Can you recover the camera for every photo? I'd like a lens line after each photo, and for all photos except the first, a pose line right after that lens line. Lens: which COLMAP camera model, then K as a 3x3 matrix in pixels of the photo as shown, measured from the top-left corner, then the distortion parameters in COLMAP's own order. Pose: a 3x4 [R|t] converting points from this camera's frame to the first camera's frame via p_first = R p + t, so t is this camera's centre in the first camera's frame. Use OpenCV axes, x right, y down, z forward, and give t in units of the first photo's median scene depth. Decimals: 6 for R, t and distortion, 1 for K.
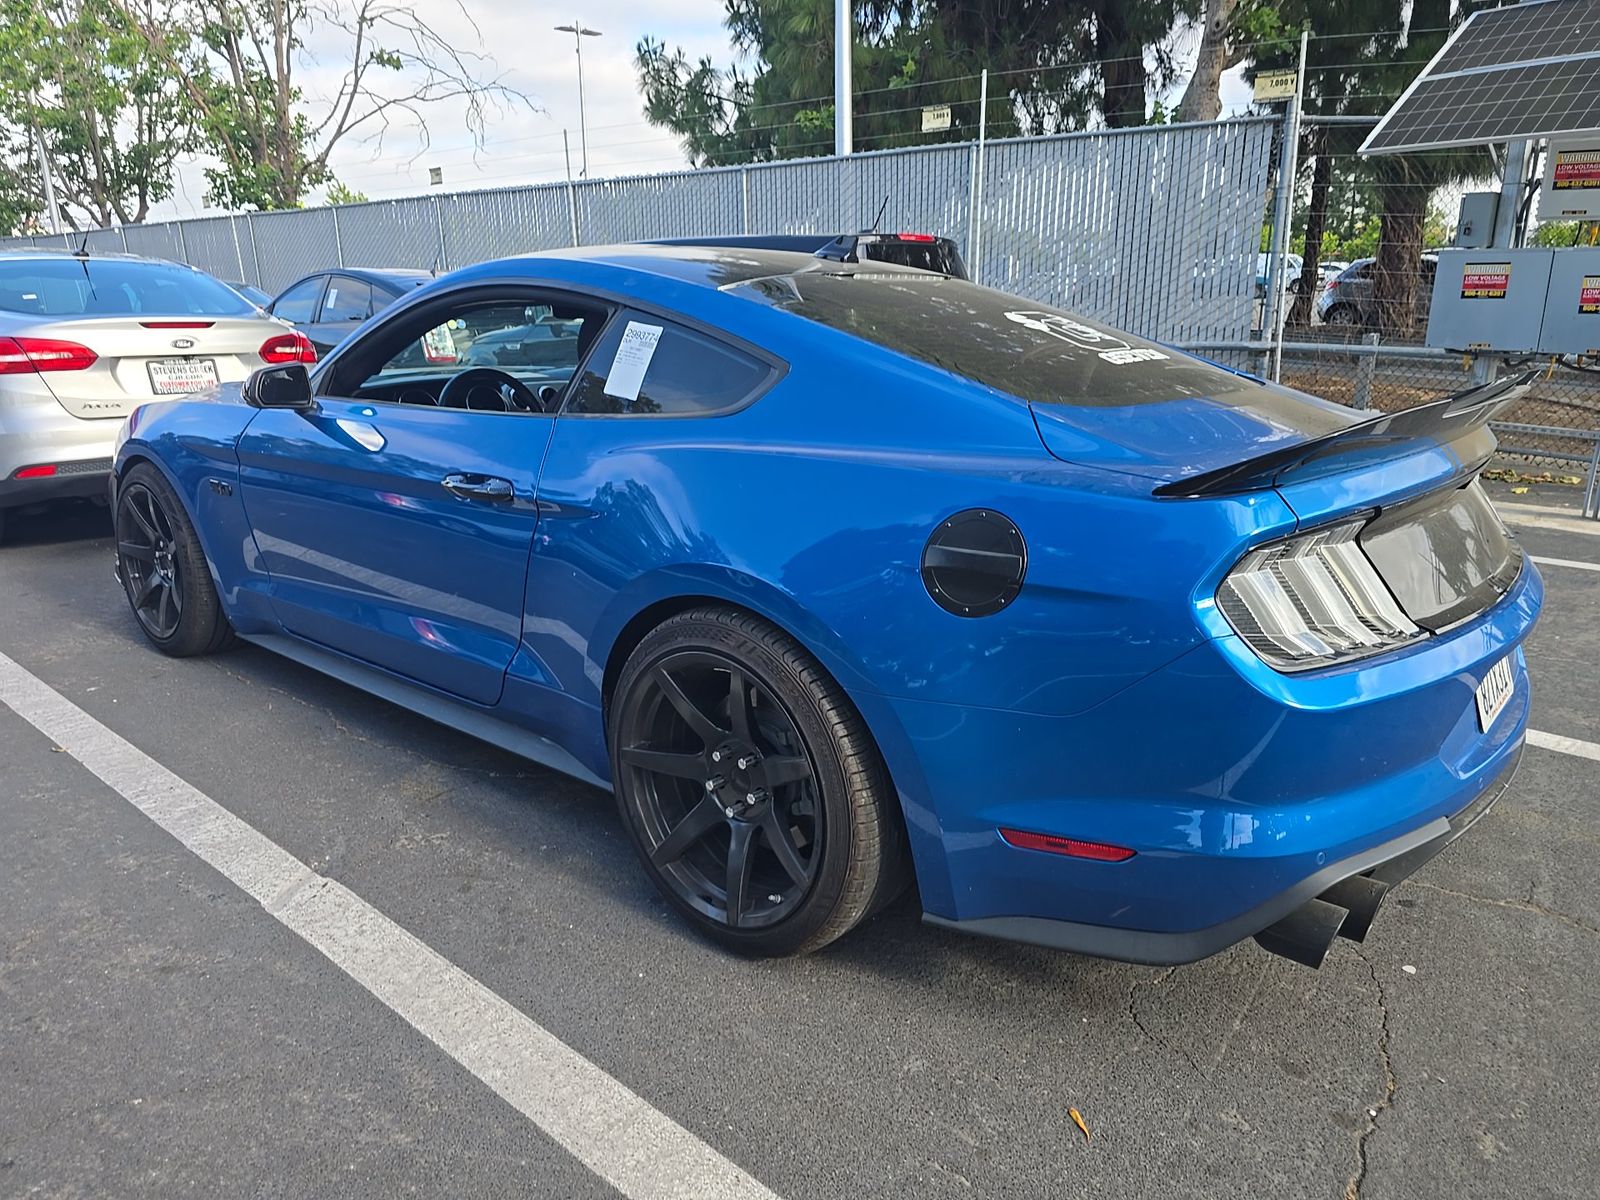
lens RADIAL K [[1060.9, 0, 794.5], [0, 1060.9, 607.8], [0, 0, 1]] dist [0.002647, -0.009301]
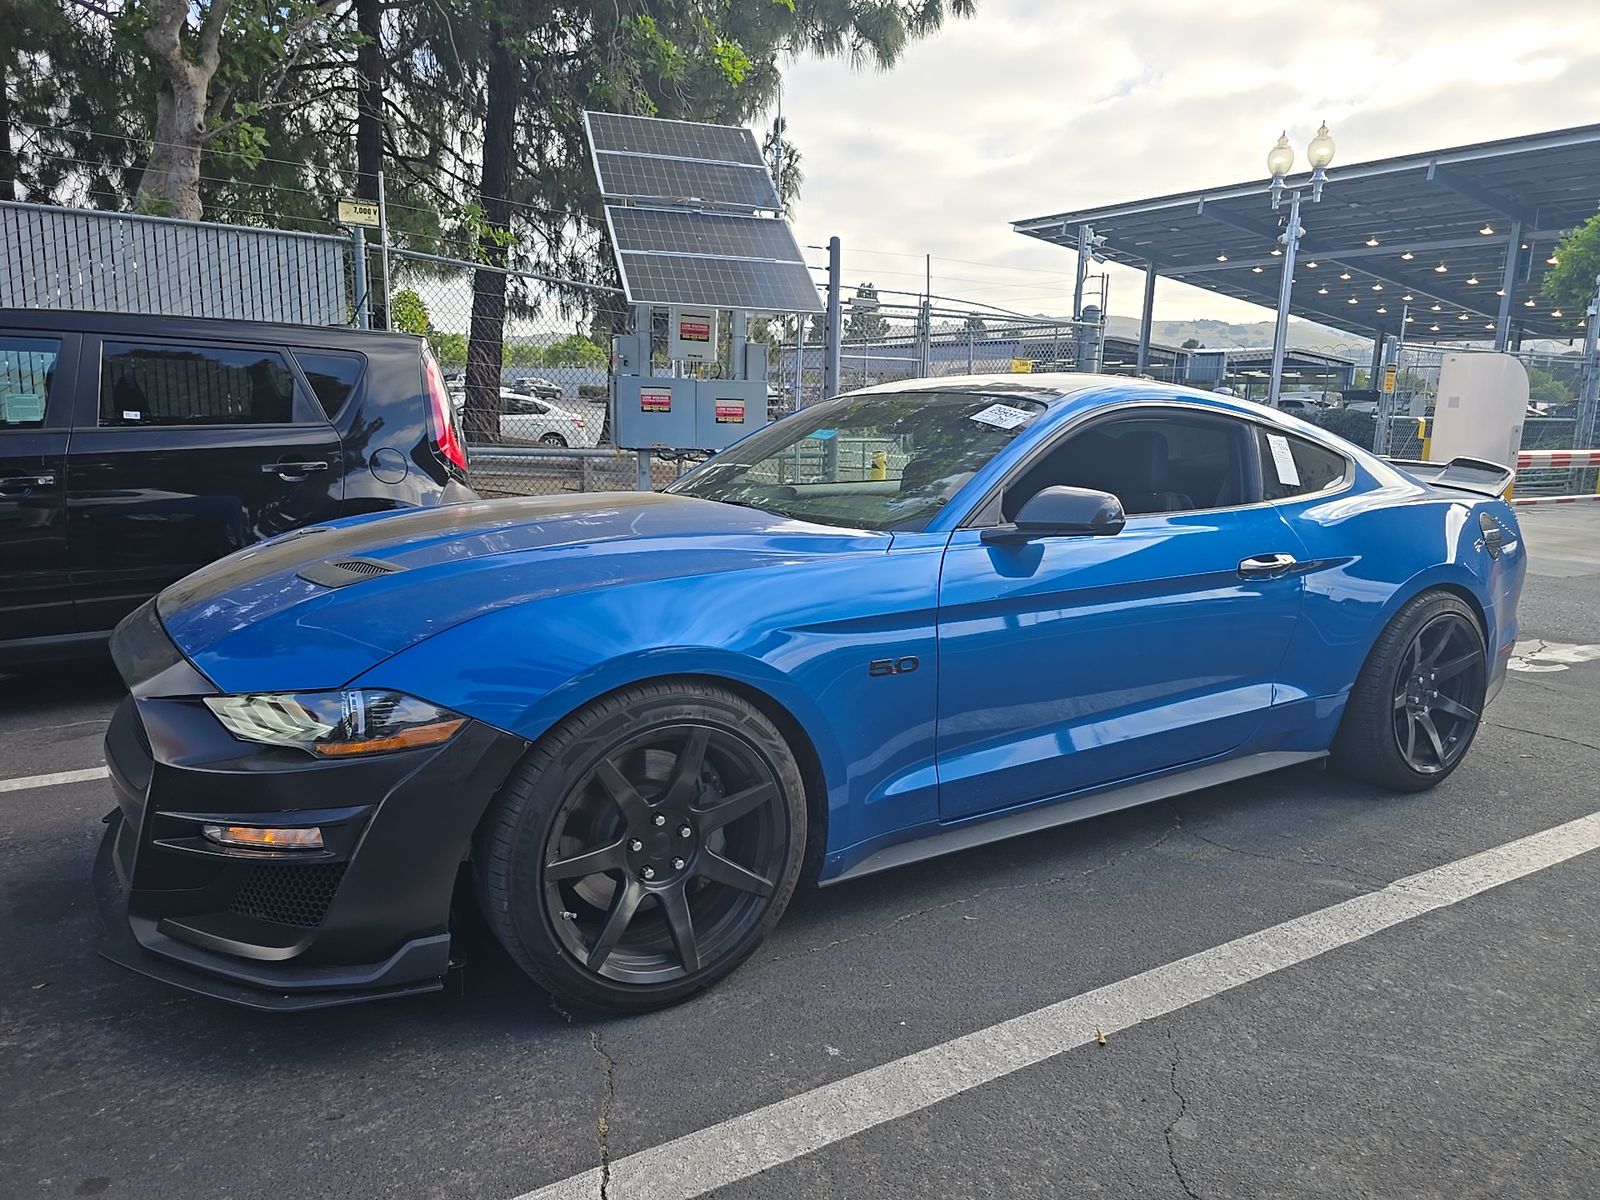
lens RADIAL K [[1060.9, 0, 792.1], [0, 1060.9, 596.1], [0, 0, 1]] dist [0.002647, -0.009301]
pose [[0.325519, -0.148246, 0.933842, -0.659878], [0.242626, 0.967660, 0.069040, -0.119452], [-0.913876, 0.204101, 0.350960, 0.426722]]
